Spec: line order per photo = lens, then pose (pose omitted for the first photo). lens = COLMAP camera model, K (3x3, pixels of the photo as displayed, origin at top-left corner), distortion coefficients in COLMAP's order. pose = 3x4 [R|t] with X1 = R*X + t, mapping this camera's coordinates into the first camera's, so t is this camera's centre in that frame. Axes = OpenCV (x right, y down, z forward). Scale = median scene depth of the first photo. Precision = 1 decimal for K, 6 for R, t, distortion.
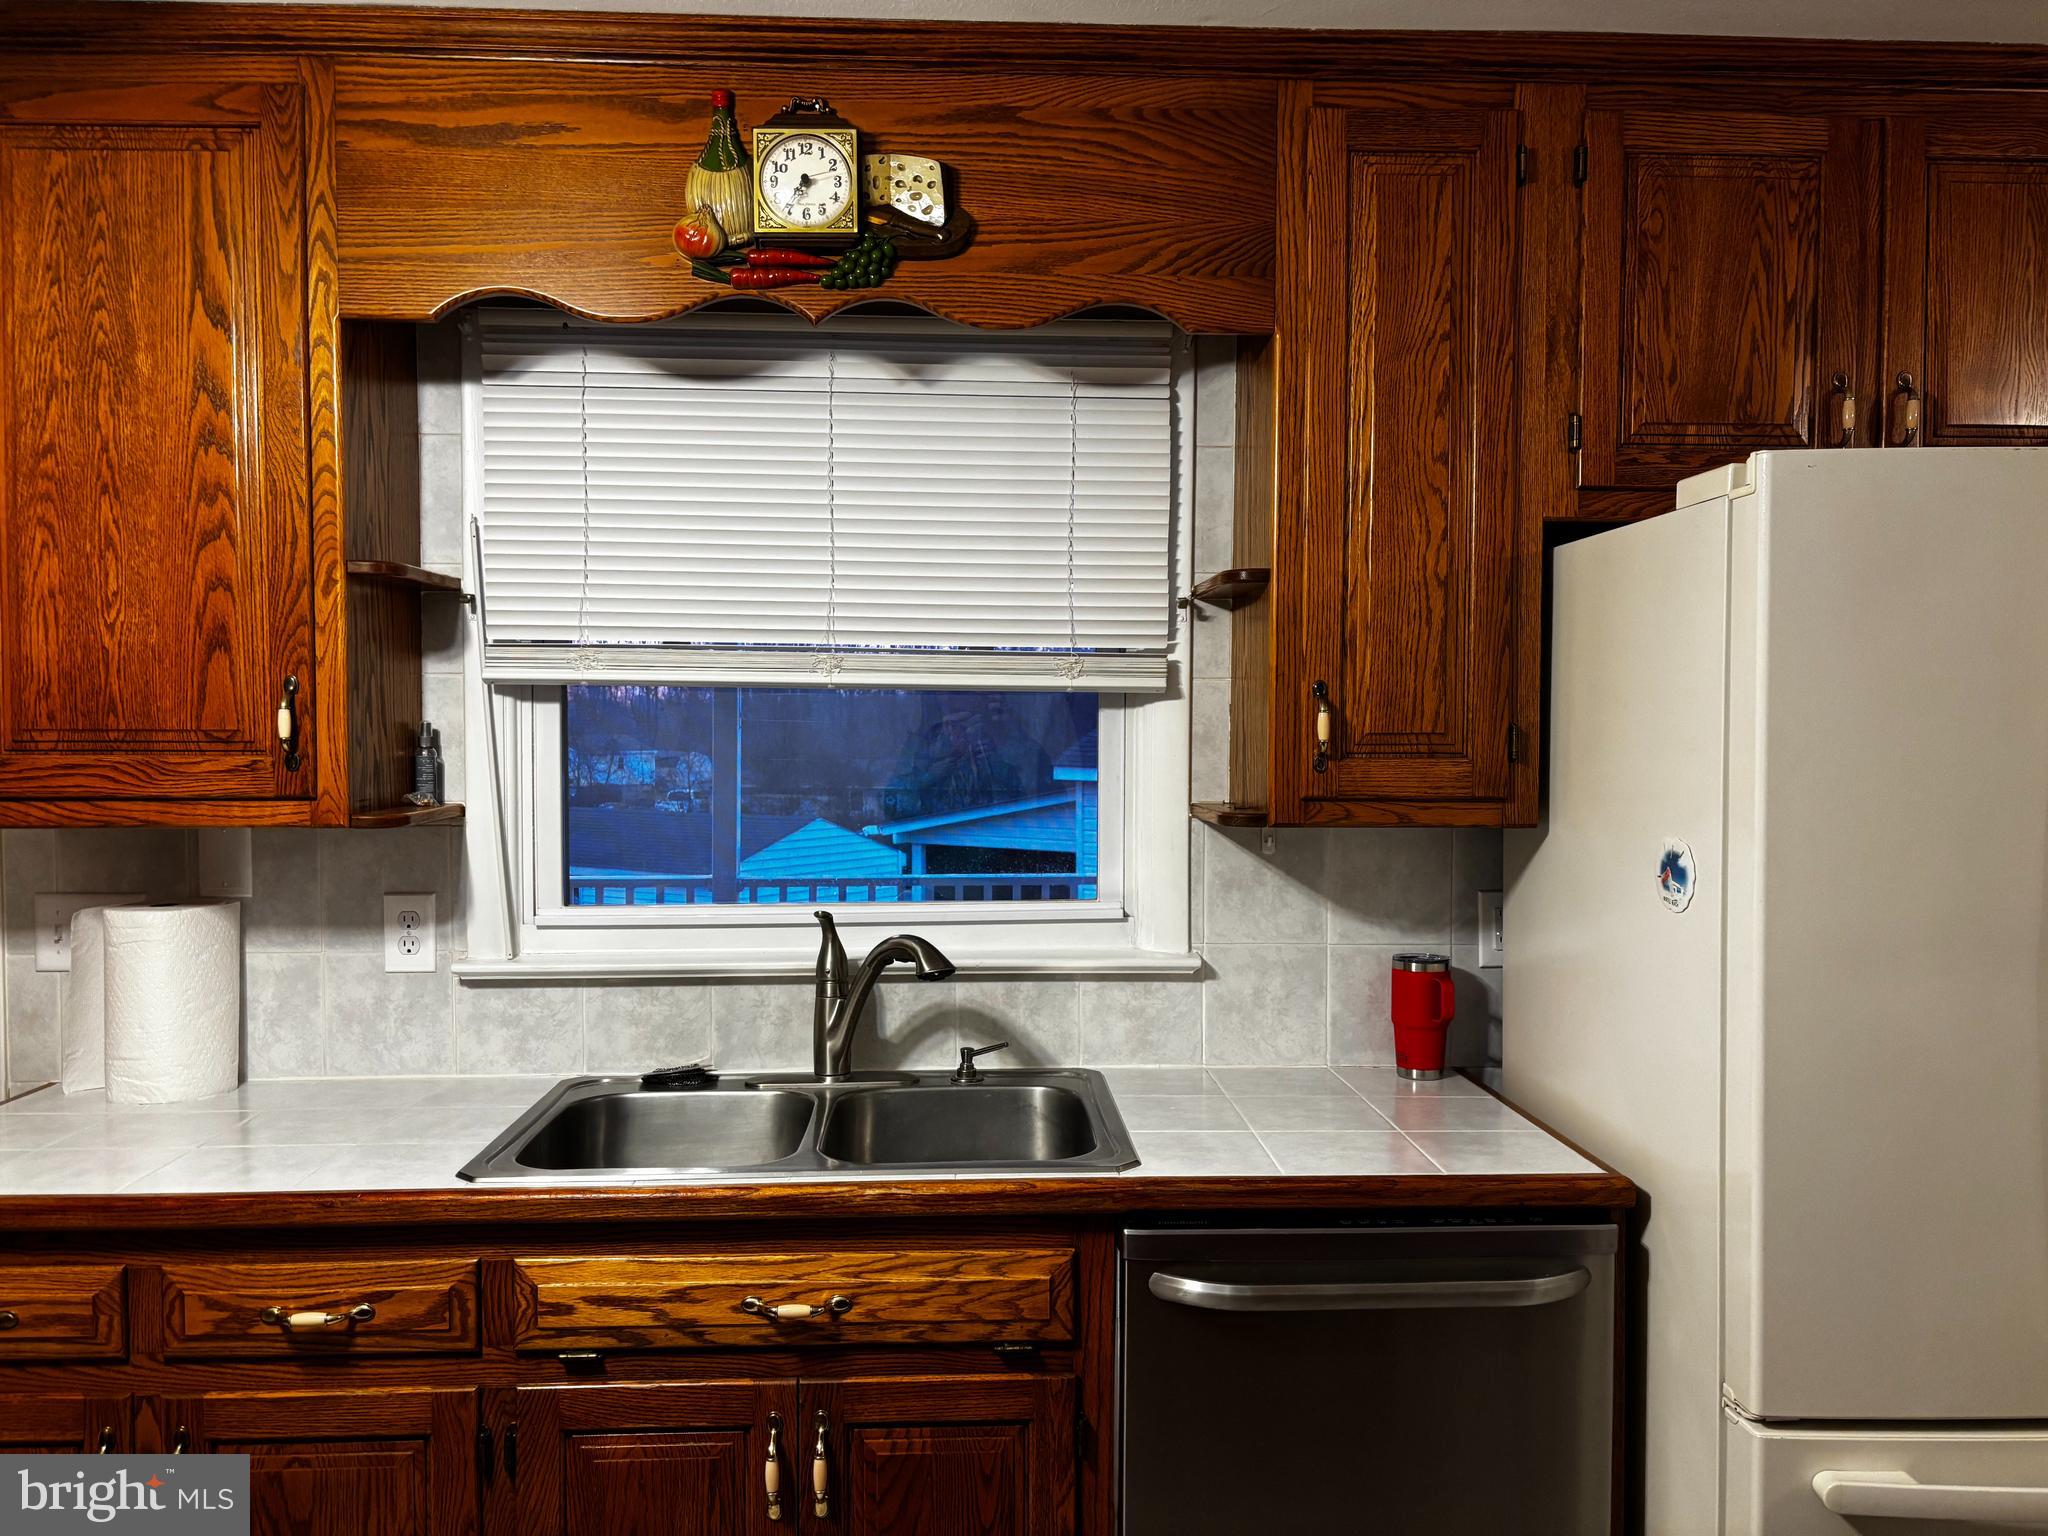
lens RADIAL K [[1546.2, 0, 1014.0], [0, 1546.2, 772.7], [0, 0, 1]] dist [0.061310, -0.068958]
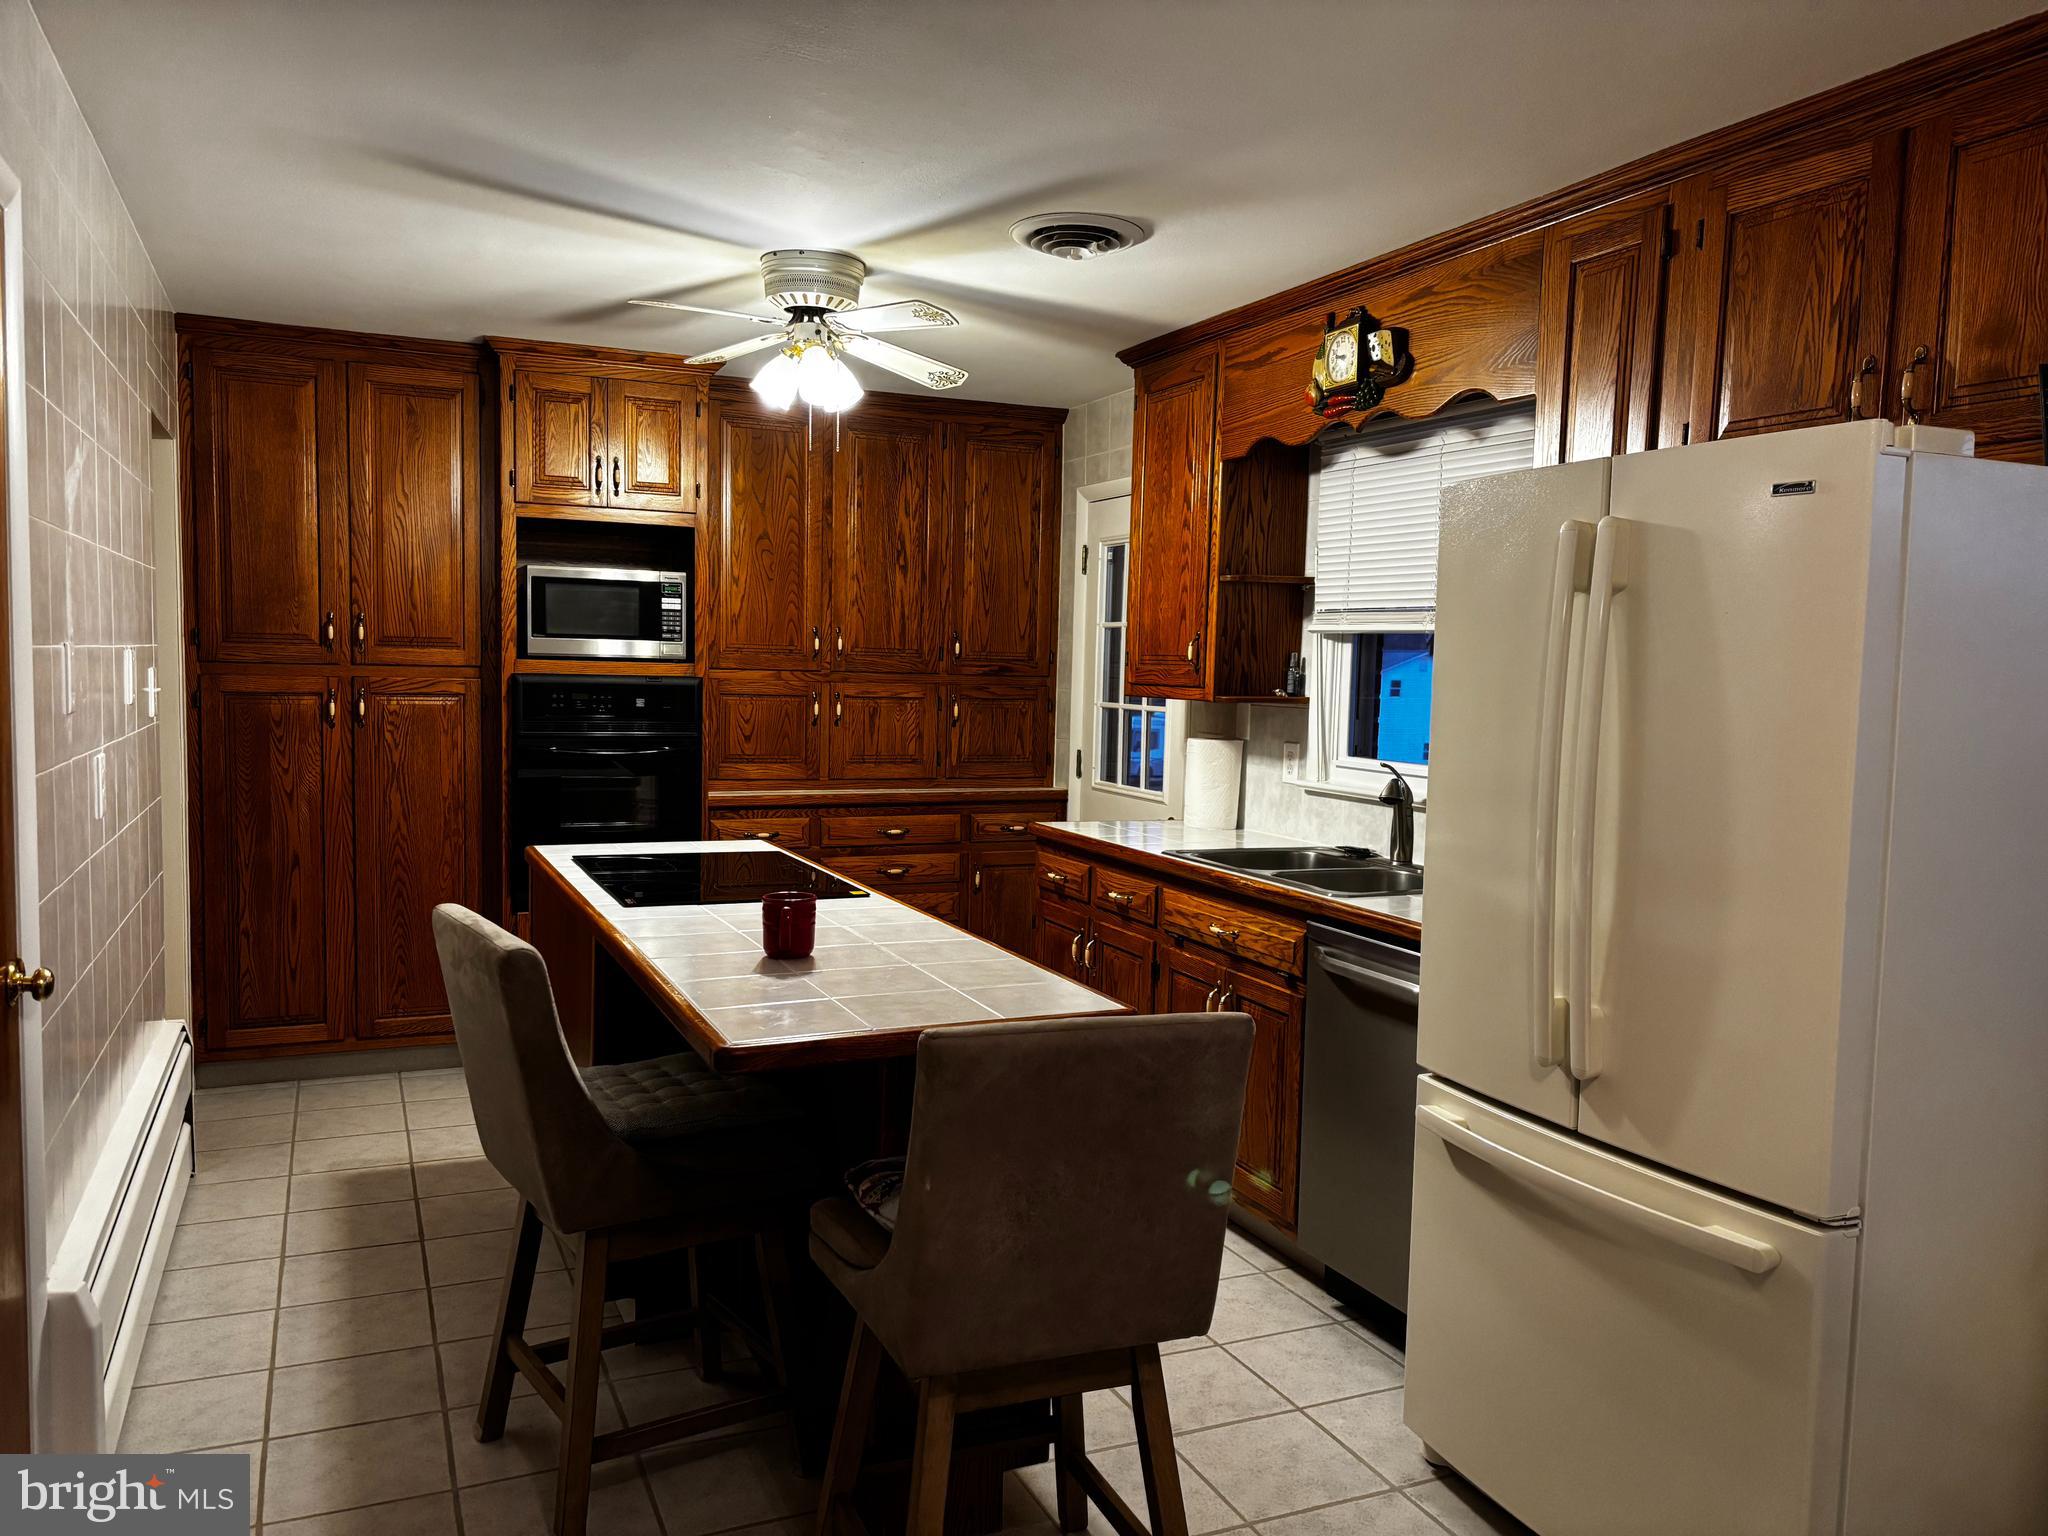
lens RADIAL K [[1546.2, 0, 1031.1], [0, 1546.2, 781.2], [0, 0, 1]] dist [0.061310, -0.068958]
pose [[0.368806, 0.080800, -0.925988, 1.445267], [-0.050423, 0.996487, 0.066869, 0.014828], [0.928138, 0.022030, 0.371584, -0.011616]]
